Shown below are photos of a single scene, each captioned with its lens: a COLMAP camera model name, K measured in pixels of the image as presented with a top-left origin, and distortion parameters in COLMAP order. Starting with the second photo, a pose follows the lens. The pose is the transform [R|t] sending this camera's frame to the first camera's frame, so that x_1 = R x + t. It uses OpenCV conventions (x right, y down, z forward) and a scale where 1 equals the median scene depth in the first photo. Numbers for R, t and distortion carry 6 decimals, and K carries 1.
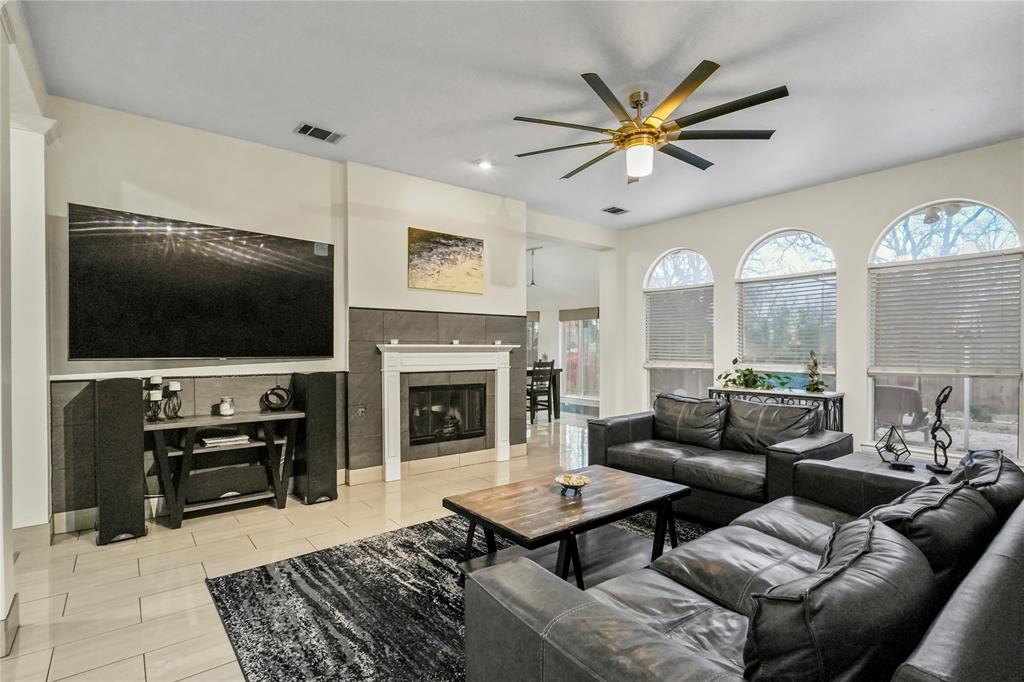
lens RADIAL K [[484.2, 0, 508.4], [0, 484.2, 353.6], [0, 0, 1]] dist [-0.011159, 0.003618]
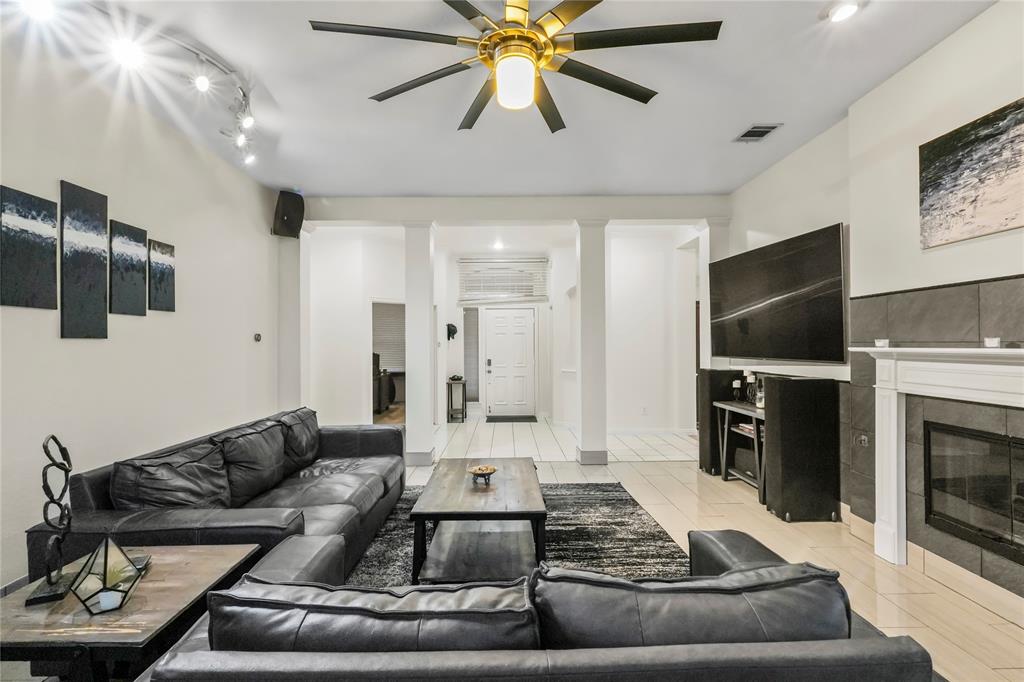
lens RADIAL K [[484.2, 0, 507.6], [0, 484.2, 340.5], [0, 0, 1]] dist [-0.011159, 0.003618]
pose [[-0.612099, -0.001301, -0.790780, 0.602624], [-0.000112, 0.999999, -0.001559, -0.028342], [0.790781, -0.000866, -0.612098, 1.040196]]
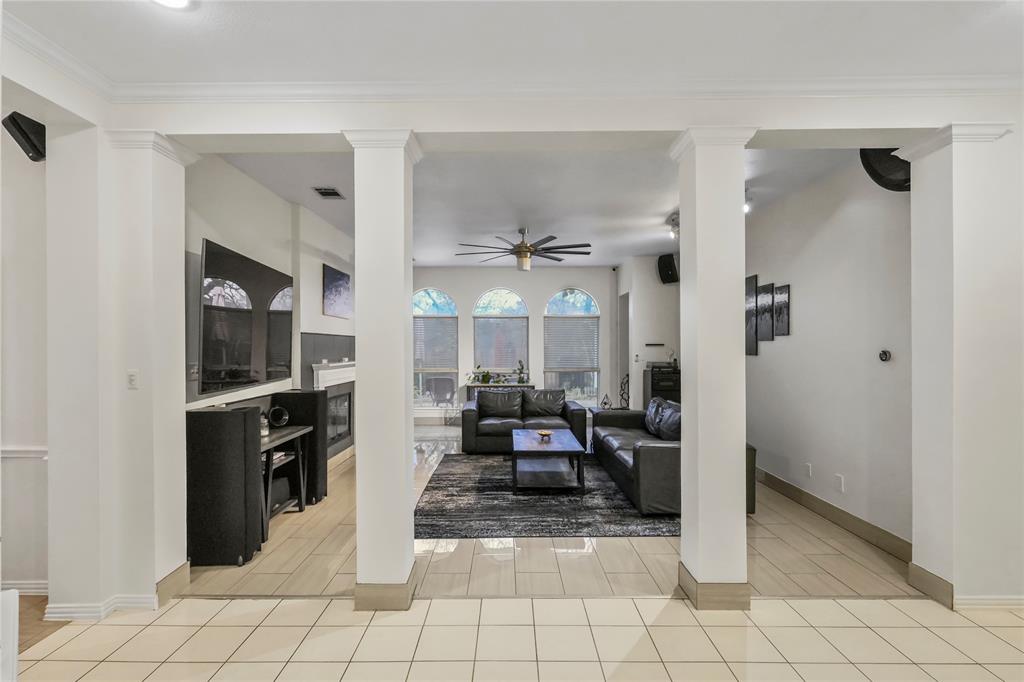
lens RADIAL K [[484.2, 0, 504.8], [0, 484.2, 346.1], [0, 0, 1]] dist [-0.011159, 0.003618]
pose [[0.624424, -0.000157, 0.781085, -0.920684], [0.009106, 0.999933, -0.007078, -0.052292], [-0.781032, 0.011532, 0.624384, -0.084587]]
